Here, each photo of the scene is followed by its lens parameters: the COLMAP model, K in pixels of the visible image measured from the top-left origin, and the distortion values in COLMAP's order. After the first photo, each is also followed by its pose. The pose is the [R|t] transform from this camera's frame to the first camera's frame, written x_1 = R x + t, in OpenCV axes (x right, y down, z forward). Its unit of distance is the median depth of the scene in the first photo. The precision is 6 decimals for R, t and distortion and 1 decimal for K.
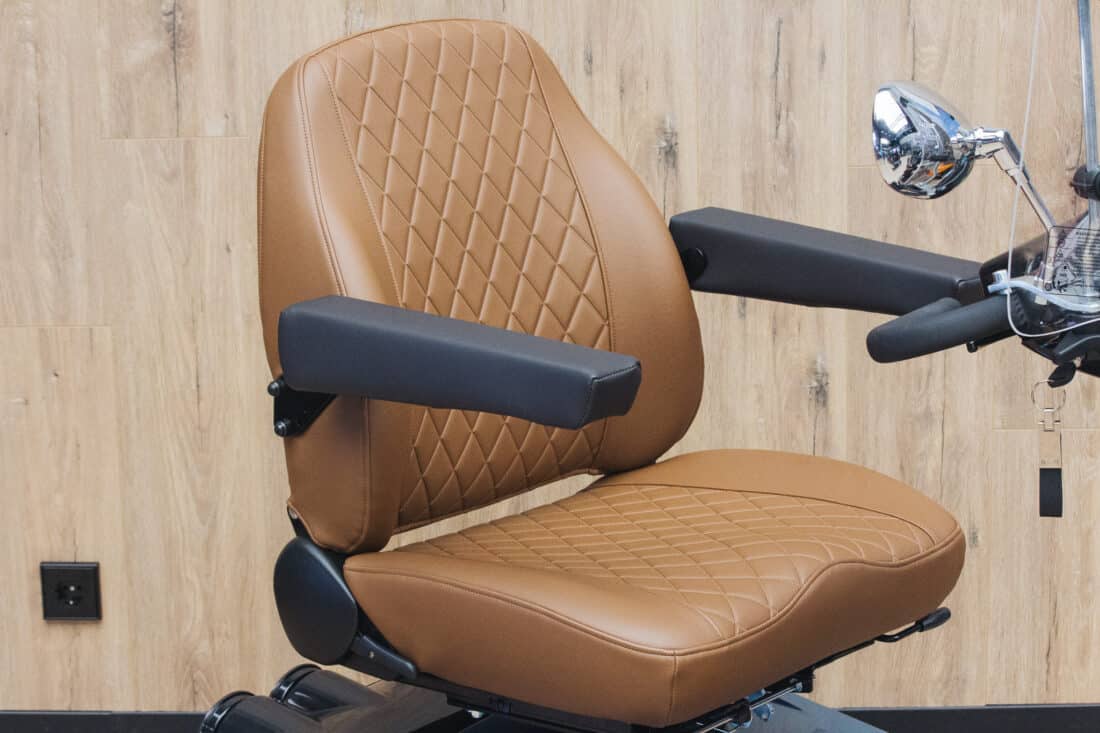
lens RADIAL K [[2983.0, 0, 550.0], [0, 2983.0, 366.5], [0, 0, 1]] dist [-0.293271, 0.139892]
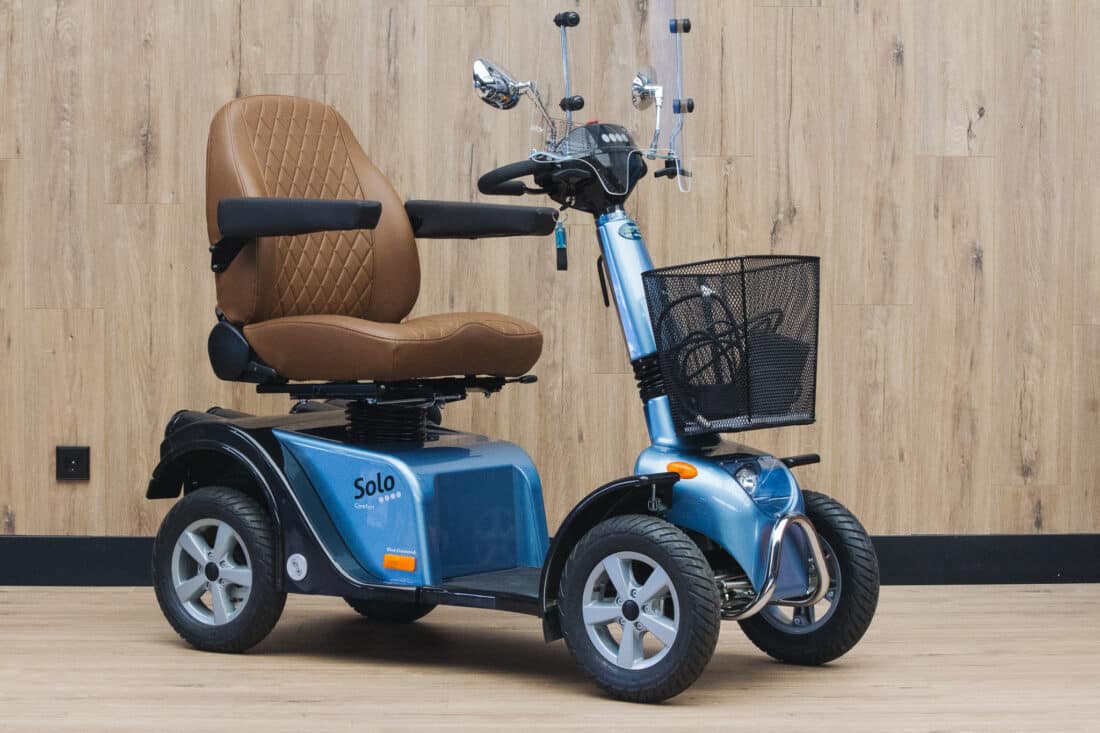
lens RADIAL K [[3355.9, 0, 550.0], [0, 3355.9, 366.5], [0, 0, 1]] dist [-0.275021, 0.800598]
pose [[0.998603, 0.018792, 0.049384, 0.024021], [-0.008511, 0.979622, -0.200669, 0.433690], [-0.052149, 0.199968, 0.978414, -1.016263]]
